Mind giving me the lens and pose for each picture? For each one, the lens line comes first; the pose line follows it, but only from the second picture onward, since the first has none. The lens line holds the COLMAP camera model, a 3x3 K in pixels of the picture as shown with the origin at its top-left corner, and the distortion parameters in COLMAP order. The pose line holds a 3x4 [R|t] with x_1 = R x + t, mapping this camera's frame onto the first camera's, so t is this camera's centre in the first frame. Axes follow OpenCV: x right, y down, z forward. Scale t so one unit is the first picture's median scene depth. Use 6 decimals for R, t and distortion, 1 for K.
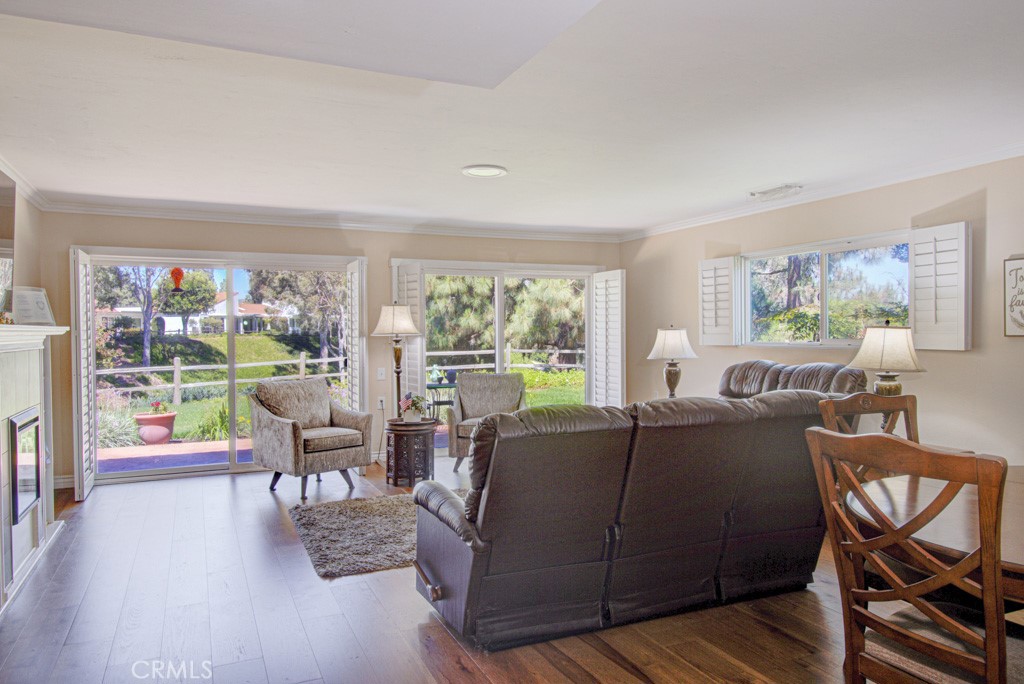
lens RADIAL K [[716.0, 0, 586.6], [0, 716.0, 346.9], [0, 0, 1]] dist [-0.000762, -0.001707]
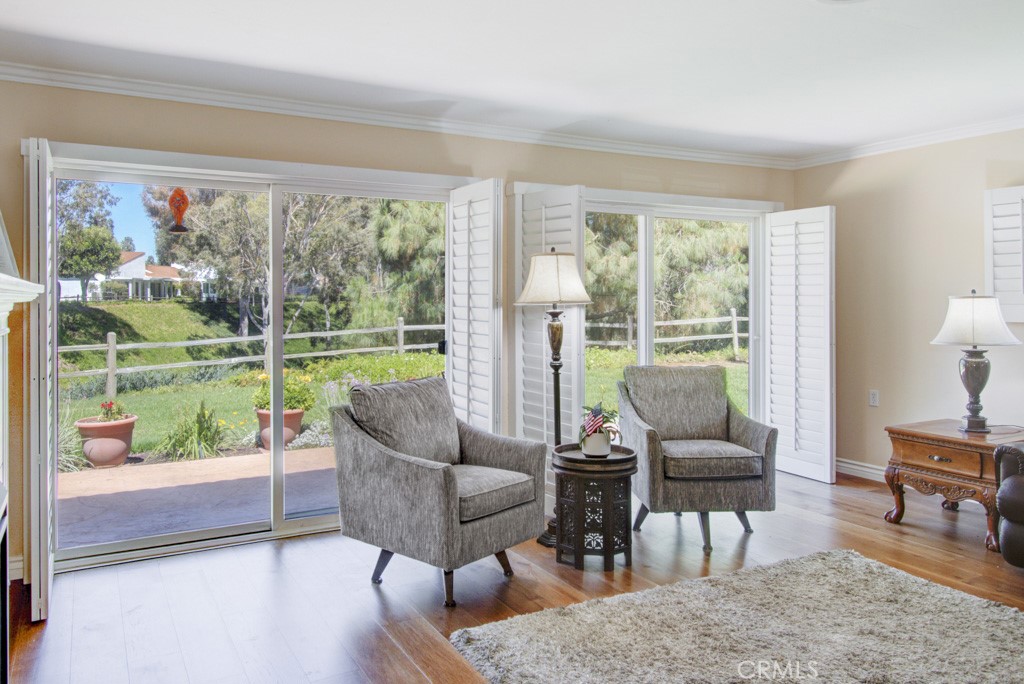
lens RADIAL K [[777.9, 0, 511.7], [0, 777.9, 300.3], [0, 0, 1]] dist [0.002606, -0.002790]
pose [[0.999926, 0.004338, 0.011369, -0.113214], [-0.004100, 0.999773, -0.020894, -0.002248], [-0.011457, 0.020846, 0.999717, 0.129115]]
